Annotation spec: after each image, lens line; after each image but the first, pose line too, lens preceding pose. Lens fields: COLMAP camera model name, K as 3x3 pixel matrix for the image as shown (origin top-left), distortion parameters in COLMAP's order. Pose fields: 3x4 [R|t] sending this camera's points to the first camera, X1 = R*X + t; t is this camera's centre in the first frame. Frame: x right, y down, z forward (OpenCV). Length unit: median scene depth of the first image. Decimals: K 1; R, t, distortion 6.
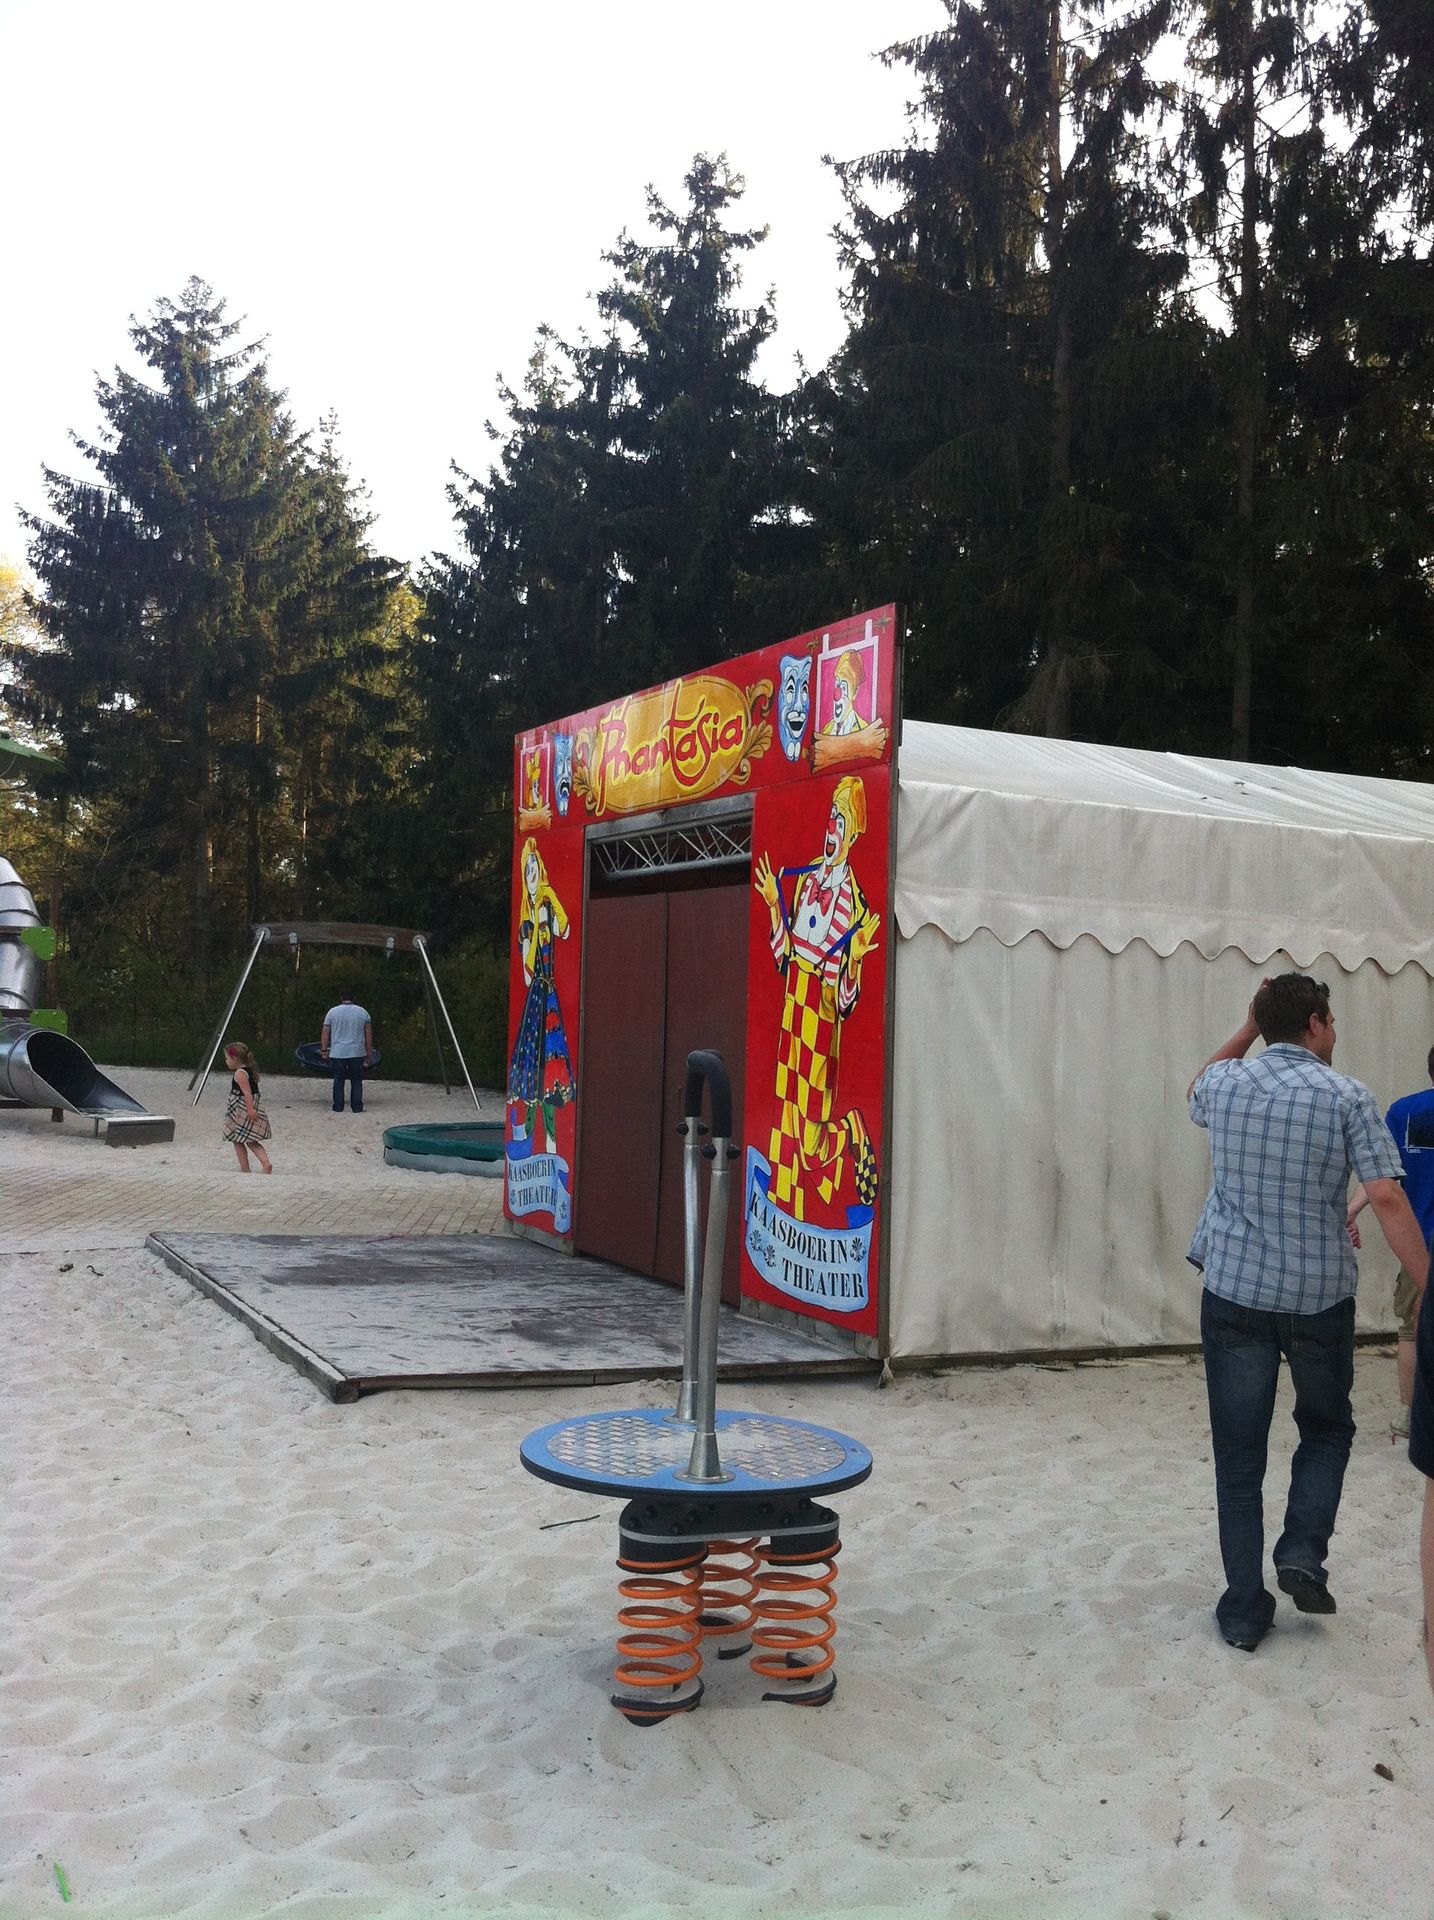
lens RADIAL K [[1879.1, 0, 634.5], [0, 1879.1, 924.7], [0, 0, 1]] dist [0.026848, -0.141778]
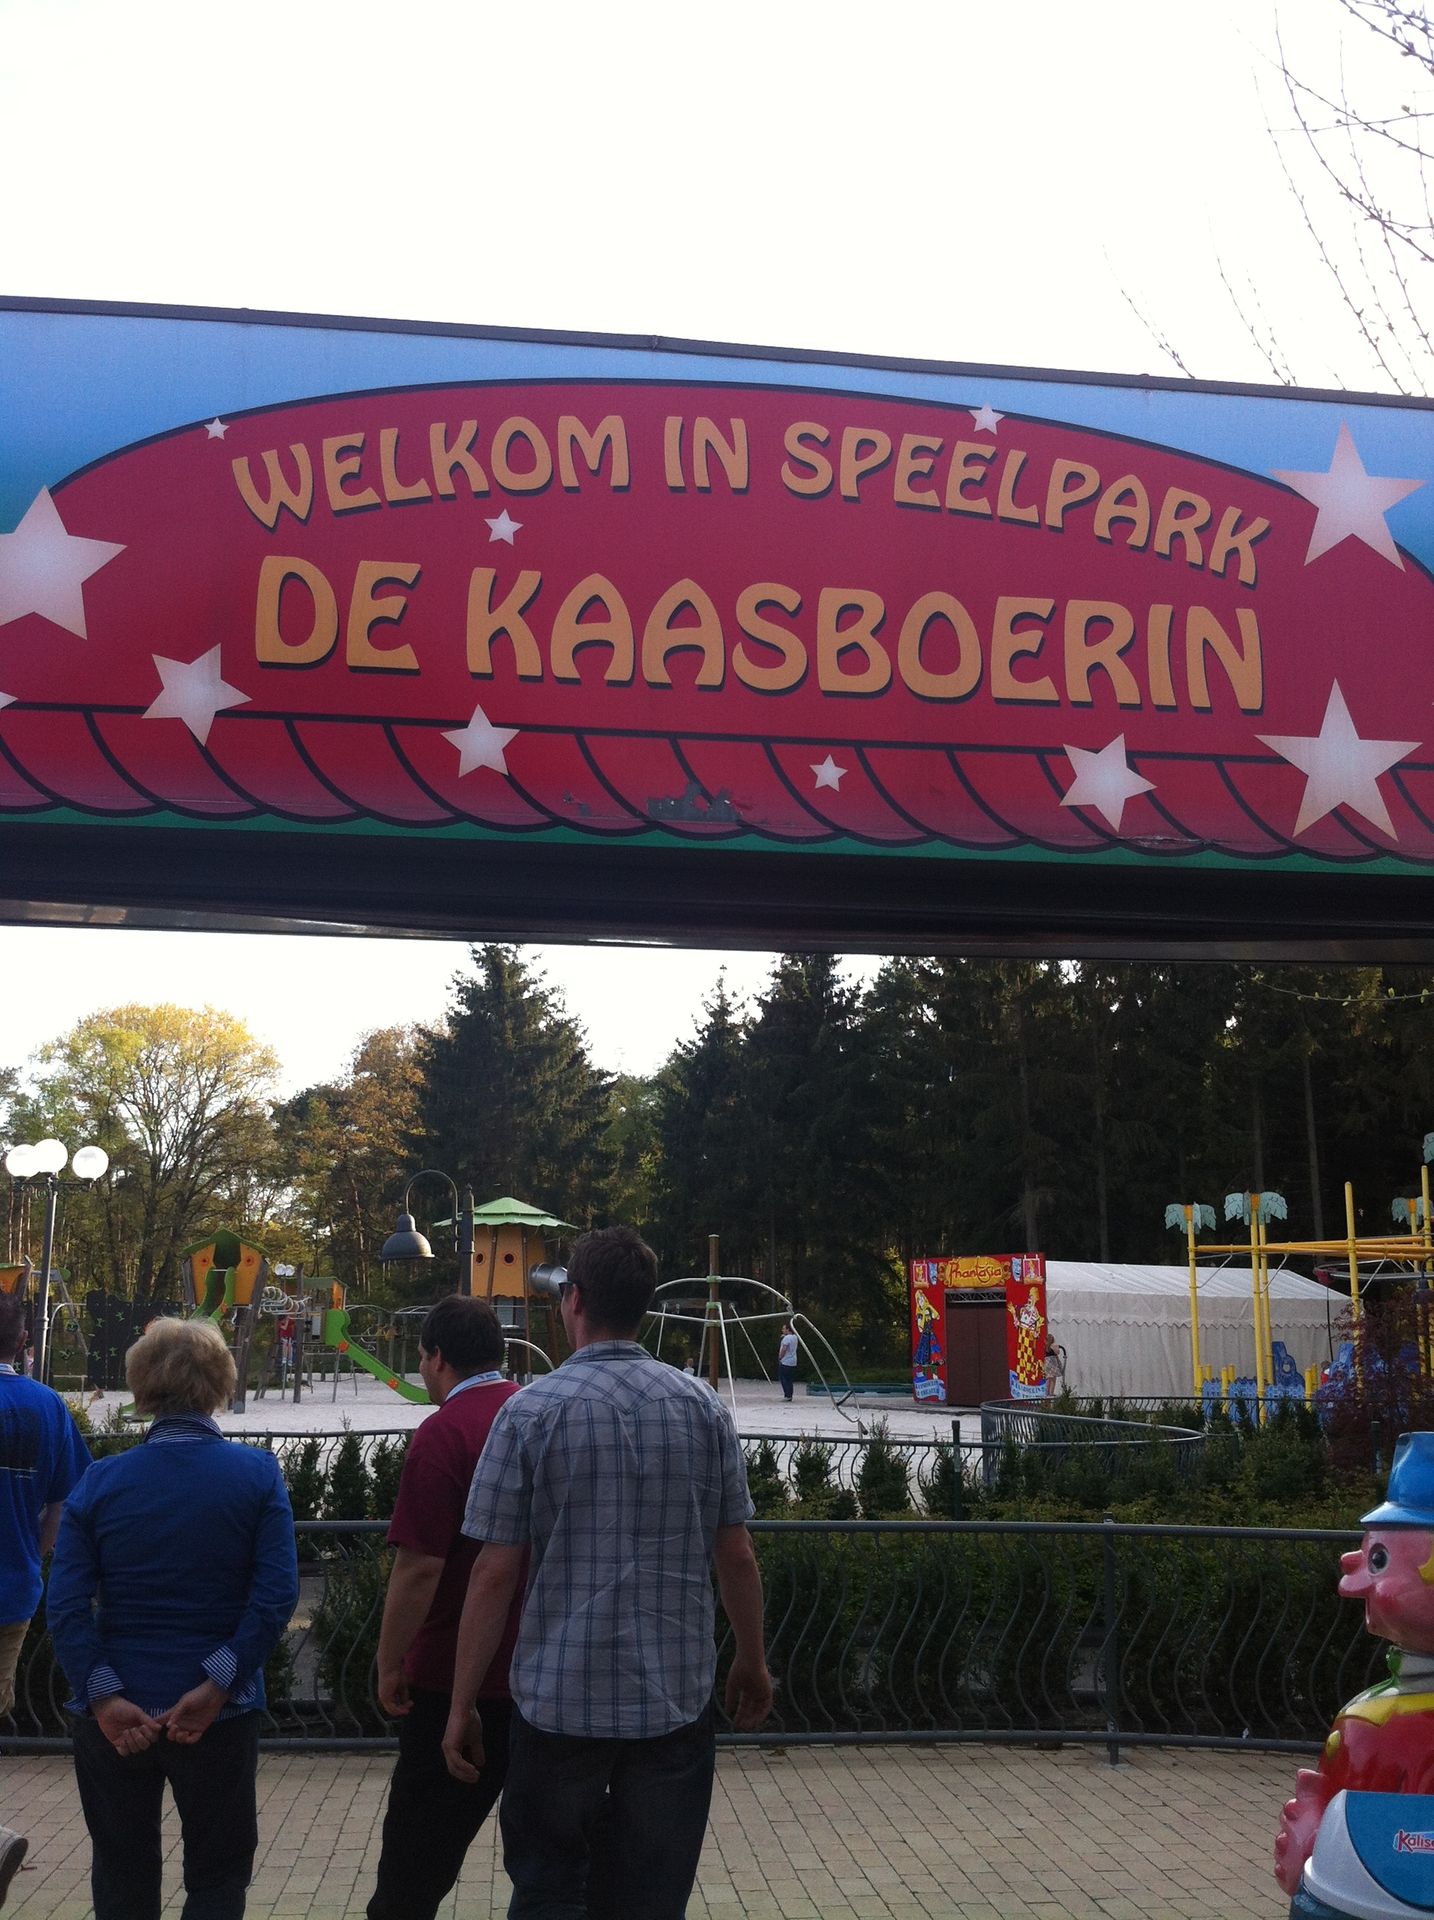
lens RADIAL K [[1859.2, 0, 717.0], [0, 1859.2, 960.0], [0, 0, 1]] dist [0.153360, -0.483067]
pose [[0.992339, -0.013128, 0.122843, -1.137973], [0.031062, 0.988909, -0.145241, -0.213061], [-0.119574, 0.147944, 0.981741, -3.342830]]
